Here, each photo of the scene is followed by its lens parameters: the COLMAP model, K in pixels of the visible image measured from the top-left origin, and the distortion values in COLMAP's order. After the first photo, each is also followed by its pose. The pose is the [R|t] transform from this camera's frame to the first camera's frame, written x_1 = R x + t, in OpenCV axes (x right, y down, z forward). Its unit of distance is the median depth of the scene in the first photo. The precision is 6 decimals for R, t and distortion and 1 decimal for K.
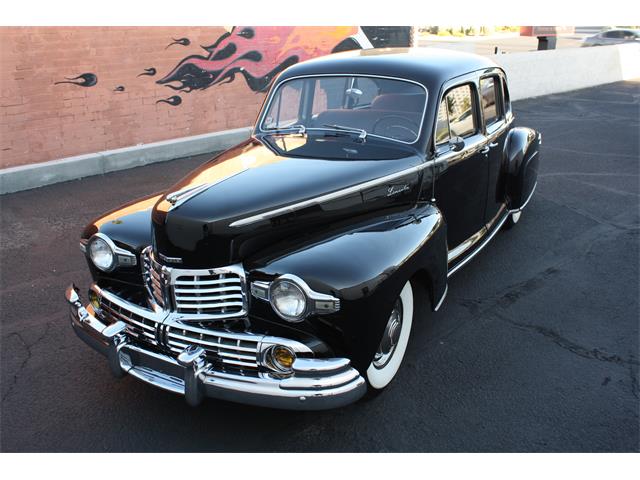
lens RADIAL K [[601.8, 0, 329.1], [0, 601.8, 240.0], [0, 0, 1]] dist [-0.201016, 0.204396]
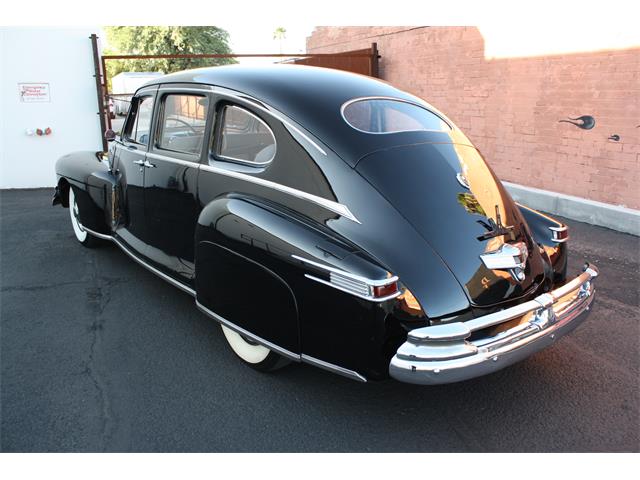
lens RADIAL K [[544.3, 0, 320.0], [0, 544.3, 240.0], [0, 0, 1]] dist [-0.173445, 0.146832]
pose [[-0.362011, 0.238396, -0.901174, 0.557349], [-0.331461, 0.870645, 0.363471, -0.262476], [0.871253, 0.430284, -0.236164, 0.860046]]
